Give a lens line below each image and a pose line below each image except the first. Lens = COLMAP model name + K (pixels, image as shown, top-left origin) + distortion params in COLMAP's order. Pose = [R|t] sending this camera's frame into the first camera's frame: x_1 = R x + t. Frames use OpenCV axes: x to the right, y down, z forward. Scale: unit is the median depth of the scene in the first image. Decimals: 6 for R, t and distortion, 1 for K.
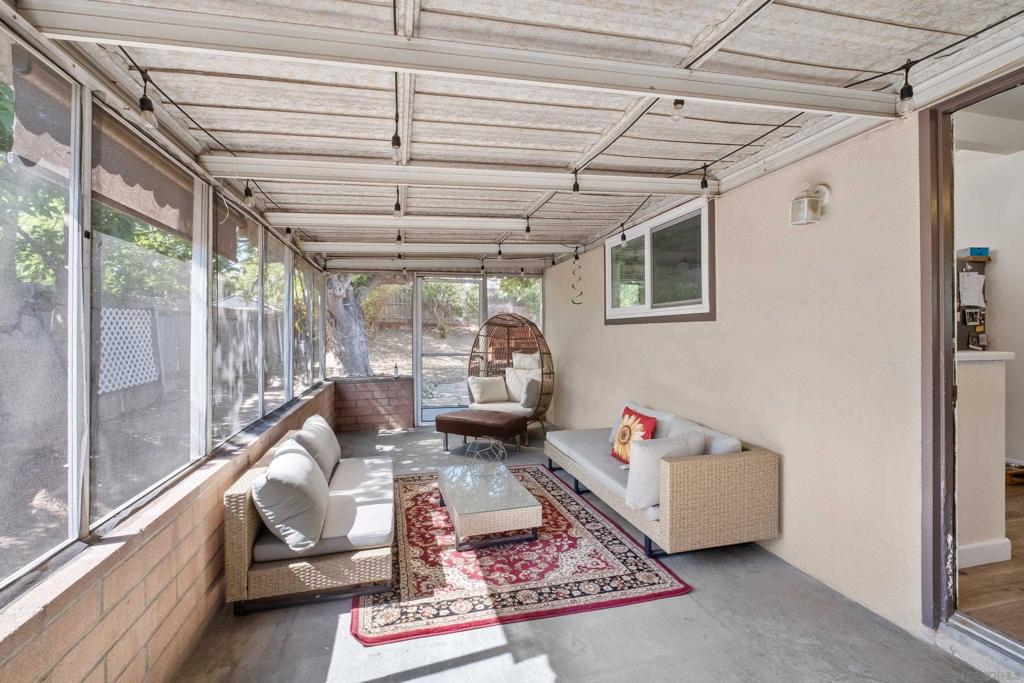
lens RADIAL K [[444.6, 0, 500.3], [0, 444.6, 339.0], [0, 0, 1]] dist [-0.006201, -0.000472]
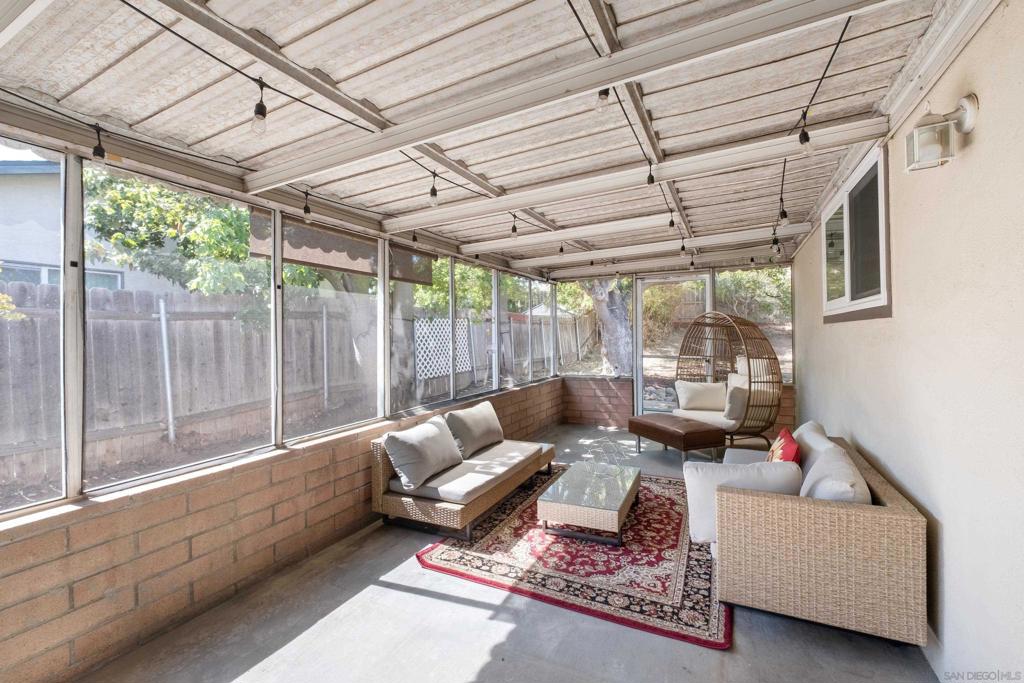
lens RADIAL K [[444.6, 0, 500.3], [0, 444.6, 339.0], [0, 0, 1]] dist [-0.006201, -0.000472]
pose [[0.754887, 0.001060, -0.655854, 0.571358], [-0.002227, 0.999997, -0.000947, -0.004519], [0.655851, 0.002176, 0.754887, 0.093459]]
